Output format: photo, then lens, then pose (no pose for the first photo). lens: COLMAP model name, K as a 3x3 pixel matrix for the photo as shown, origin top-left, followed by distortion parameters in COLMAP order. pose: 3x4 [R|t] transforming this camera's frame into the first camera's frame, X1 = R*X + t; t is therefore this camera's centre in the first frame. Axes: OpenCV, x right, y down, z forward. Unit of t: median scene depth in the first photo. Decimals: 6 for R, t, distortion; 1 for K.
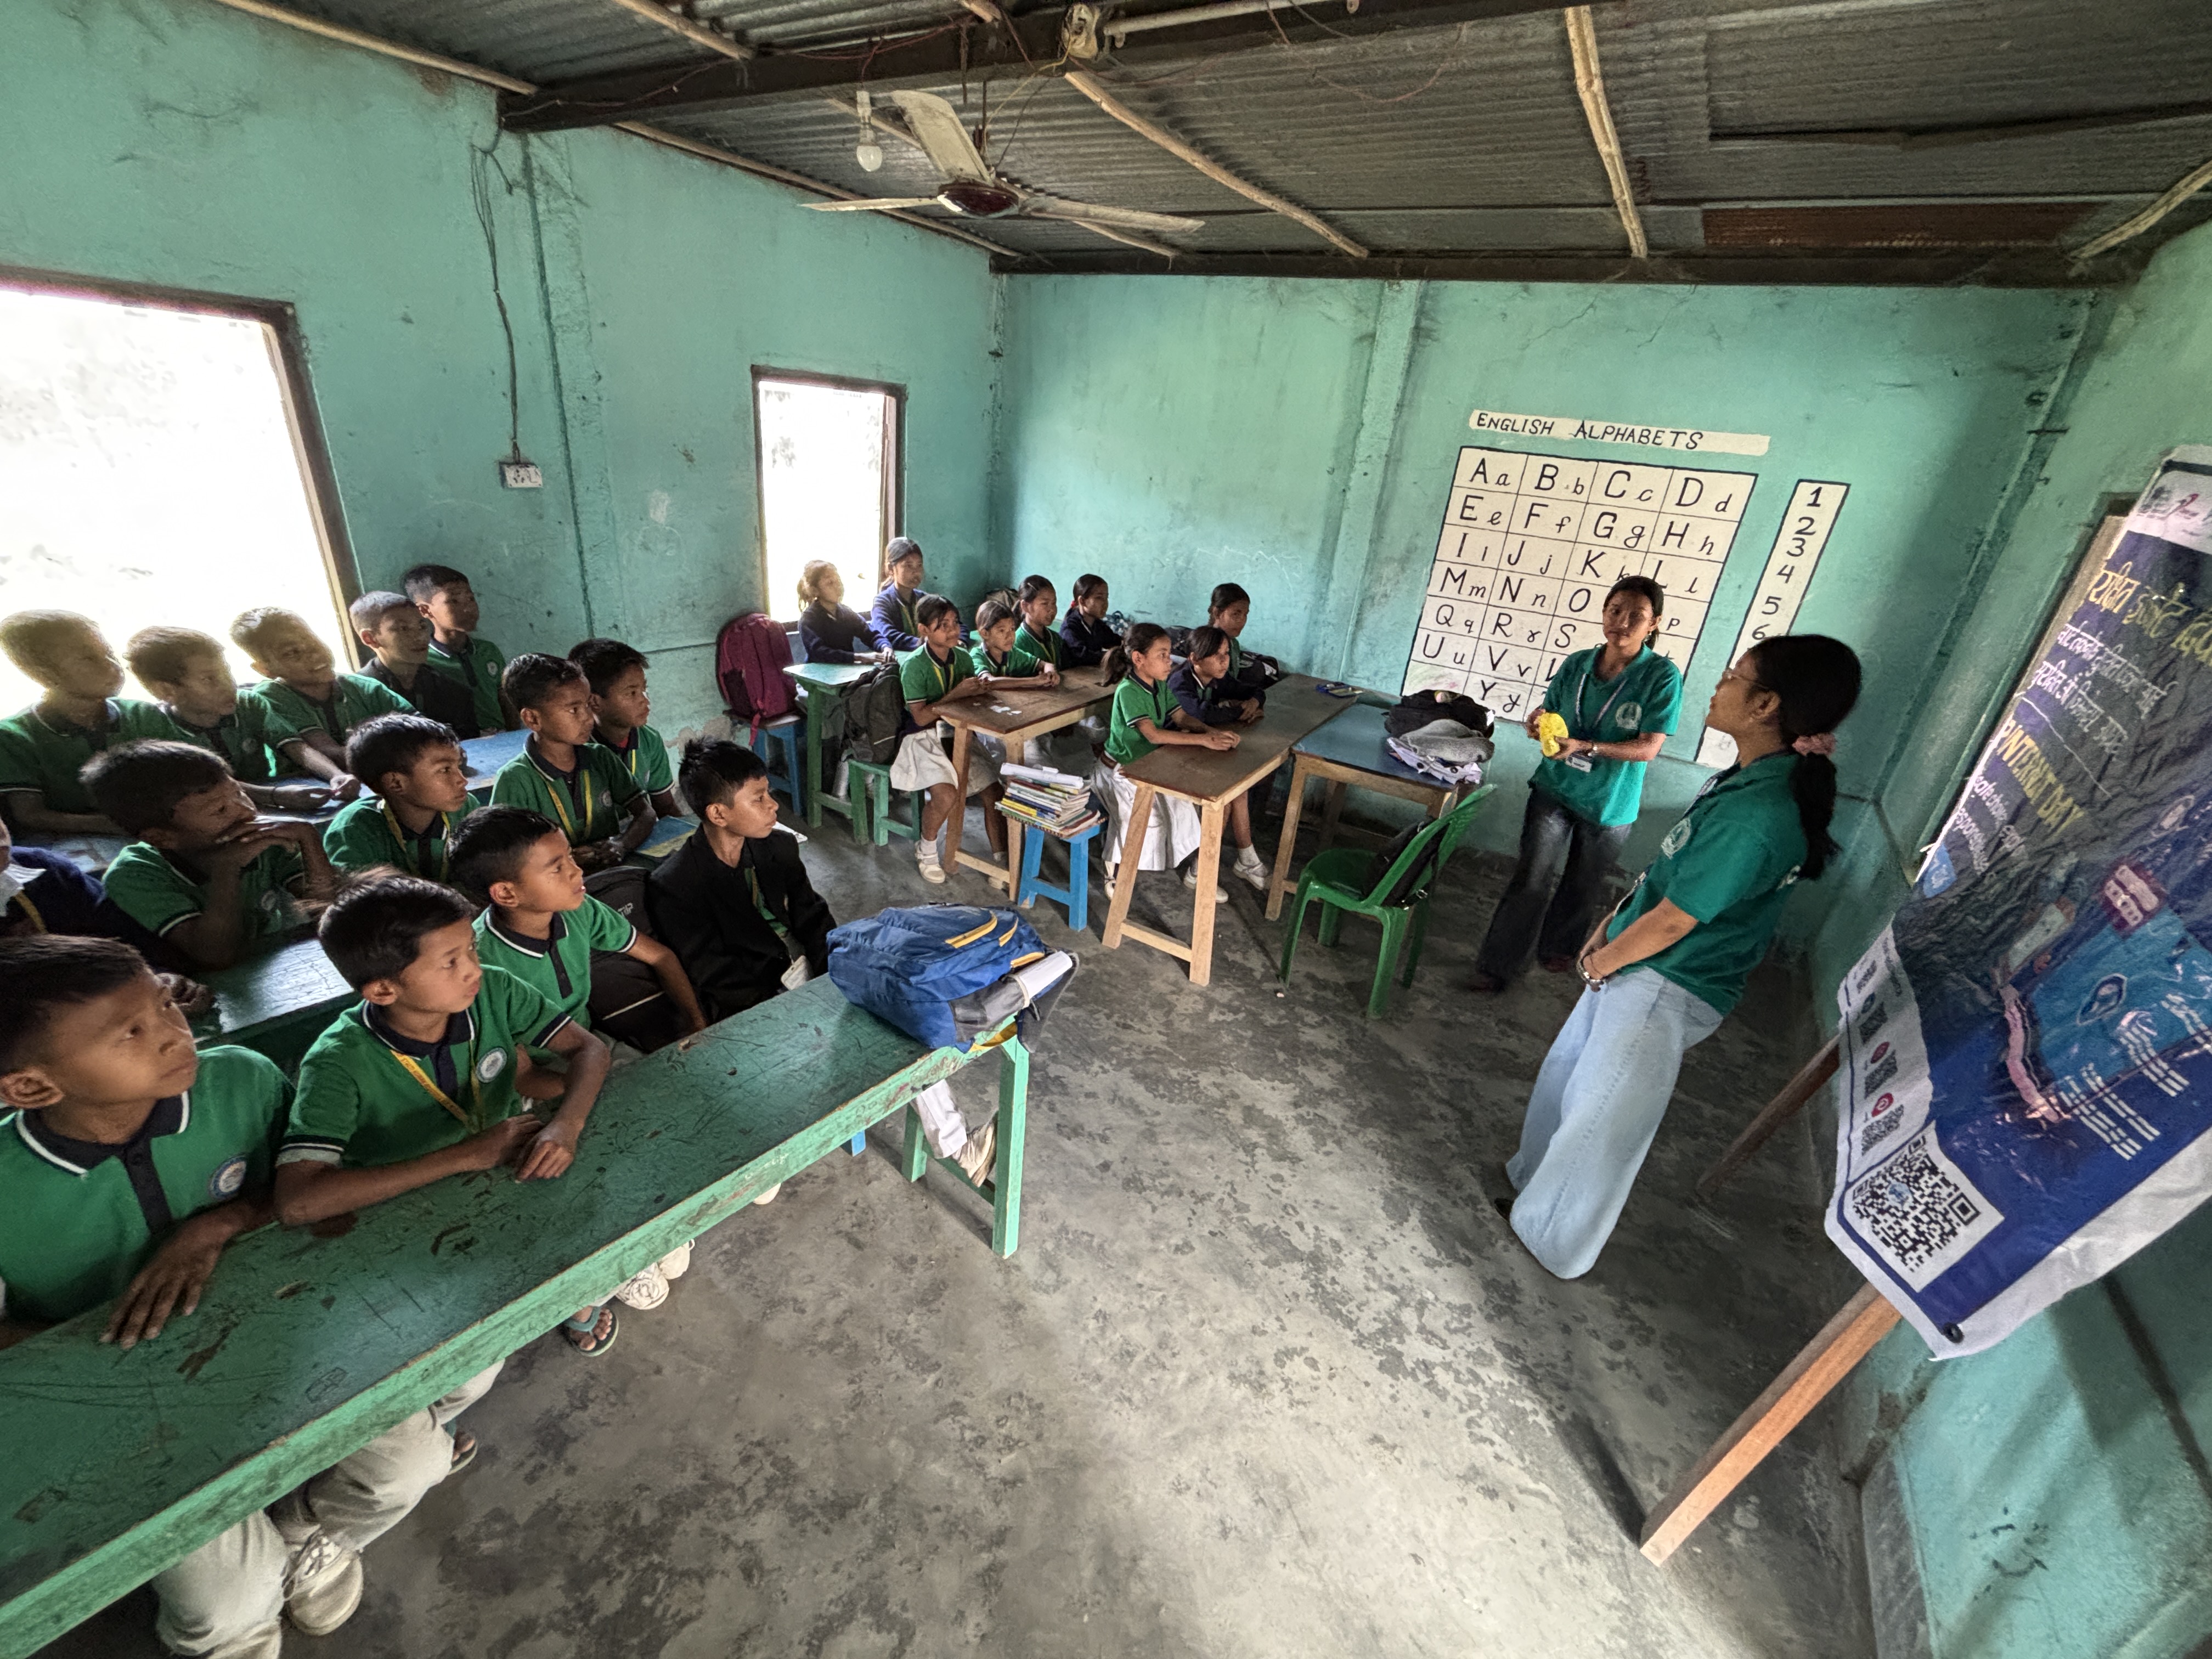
lens RADIAL K [[881.9, 0, 1106.0], [0, 881.9, 829.5], [0, 0, 1]] dist [0.001500, 0.000265]
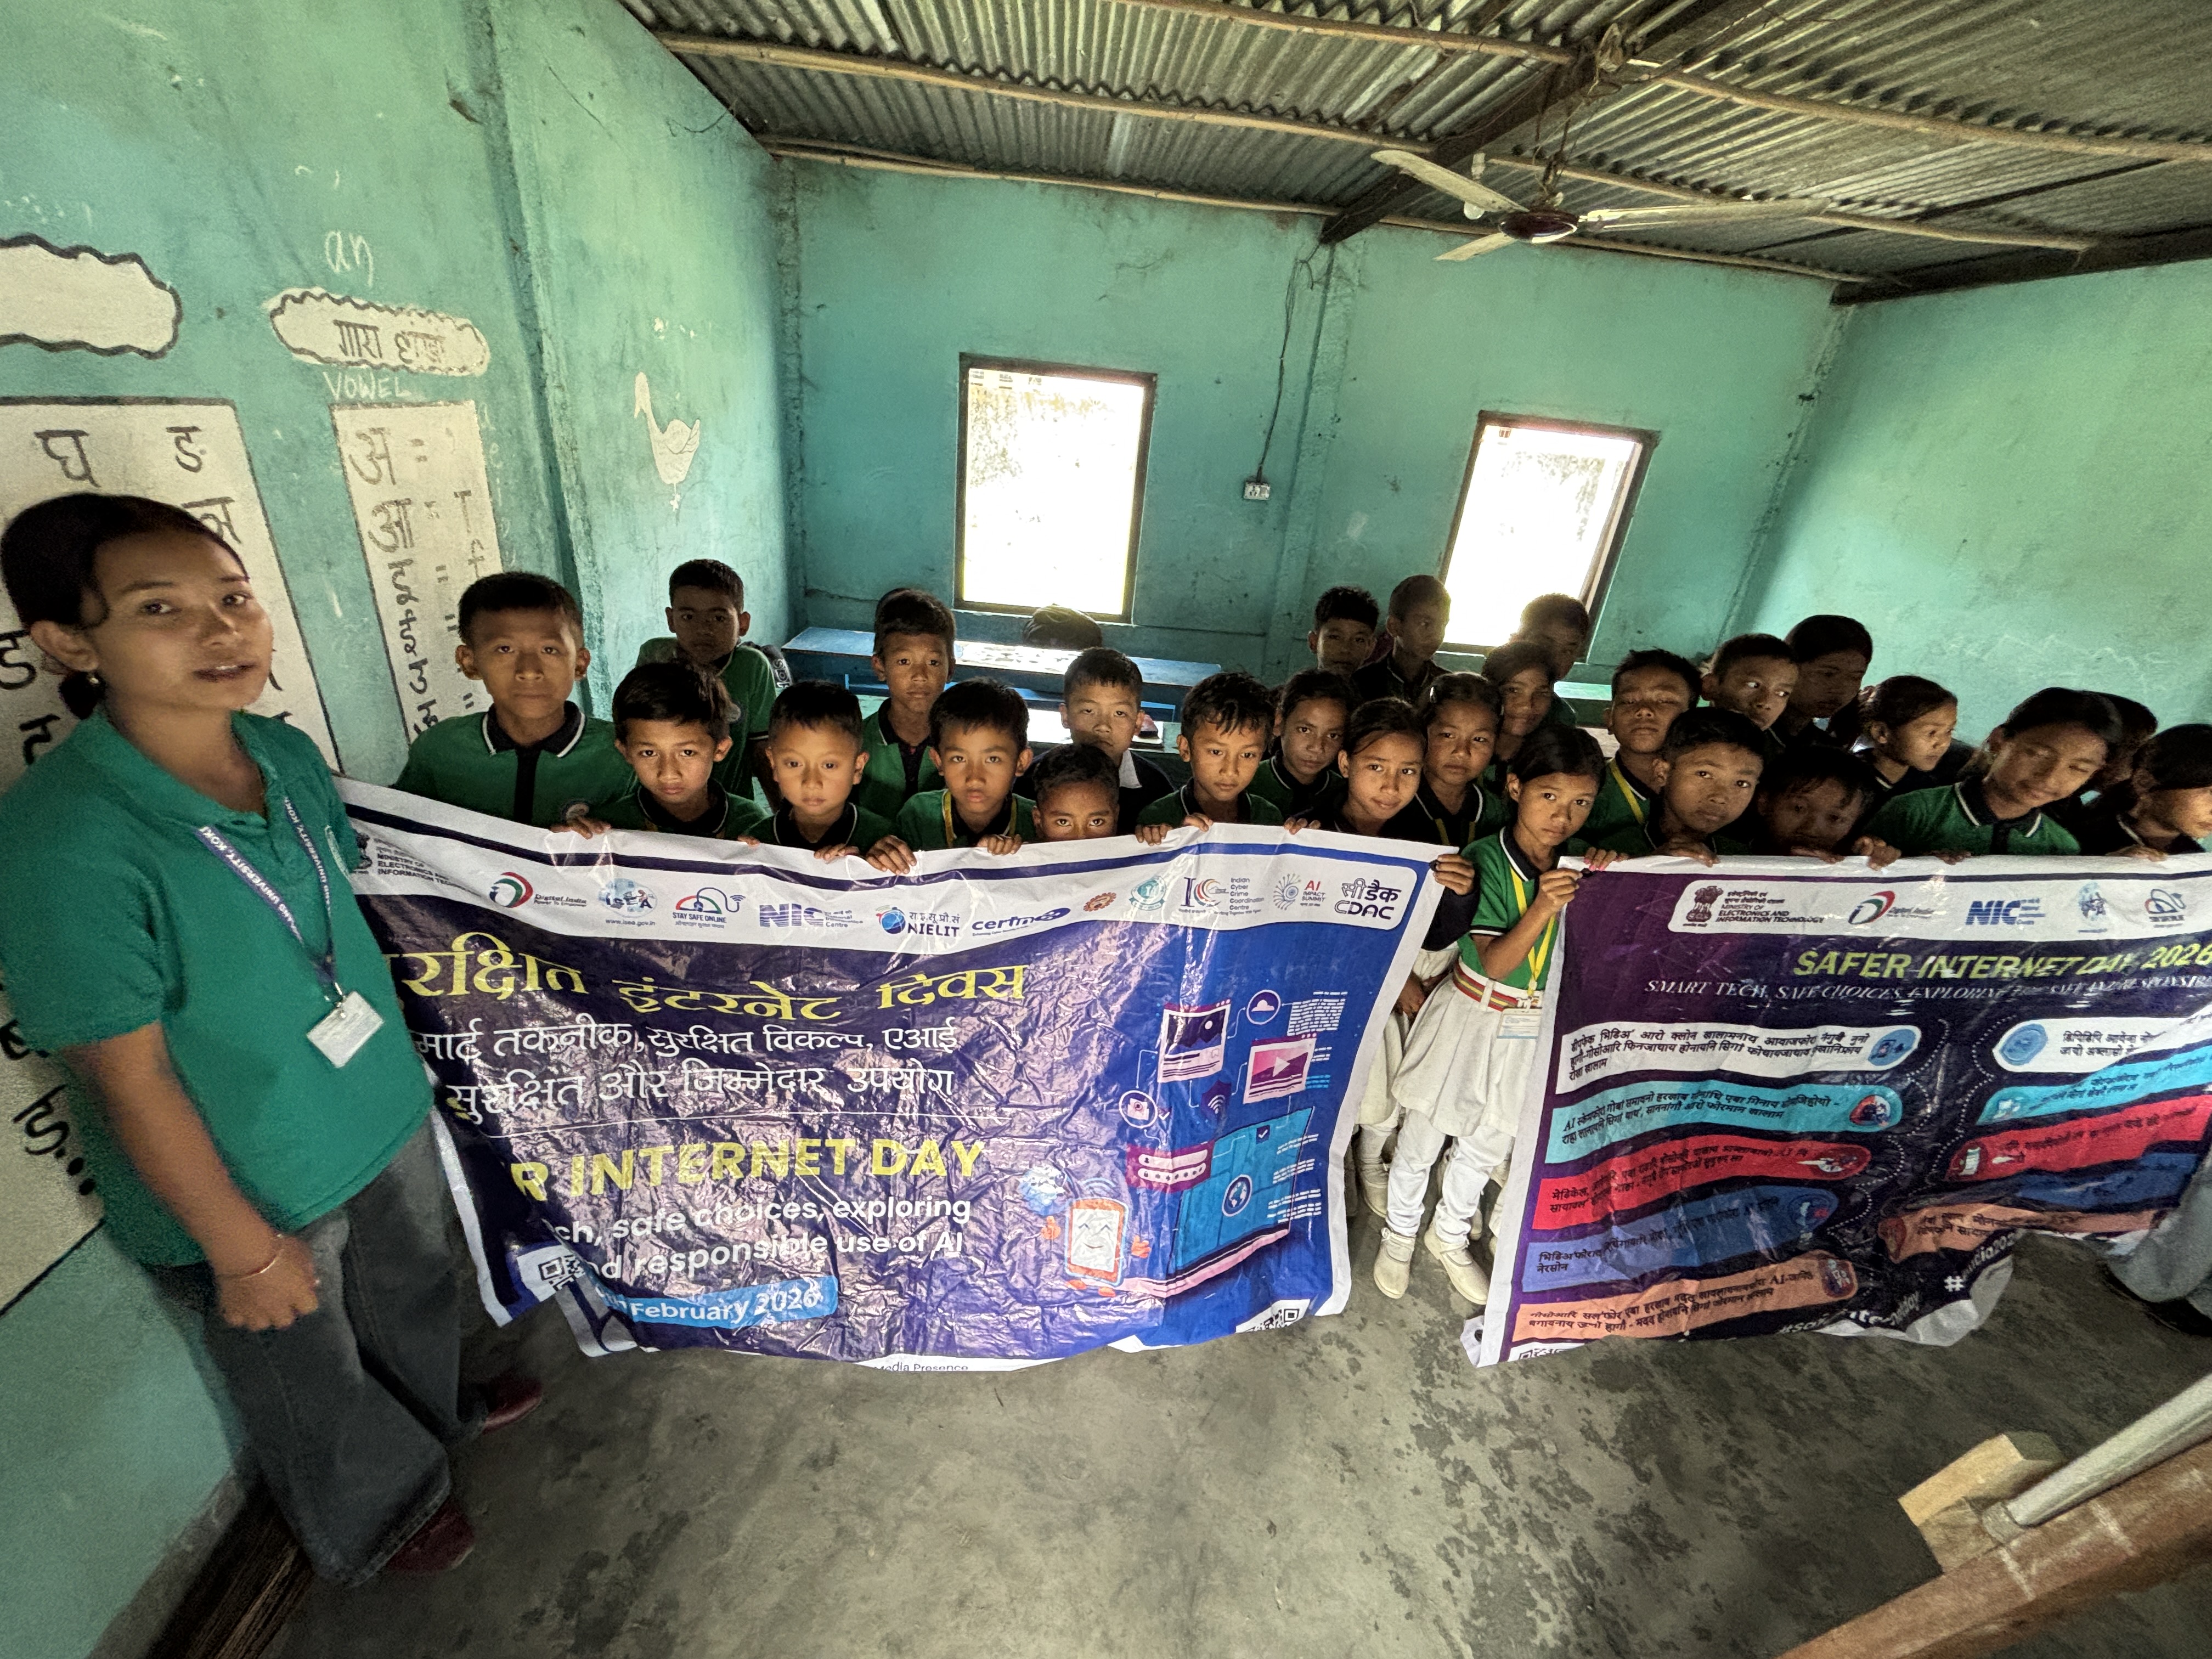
lens RADIAL K [[901.4, 0, 1106.0], [0, 901.4, 829.5], [0, 0, 1]] dist [0.000231, 0.000431]
pose [[0.597075, 0.296901, -0.745219, 0.336751], [-0.369995, 0.926196, 0.072561, 0.059844], [0.711762, 0.232403, 0.662860, 0.029103]]
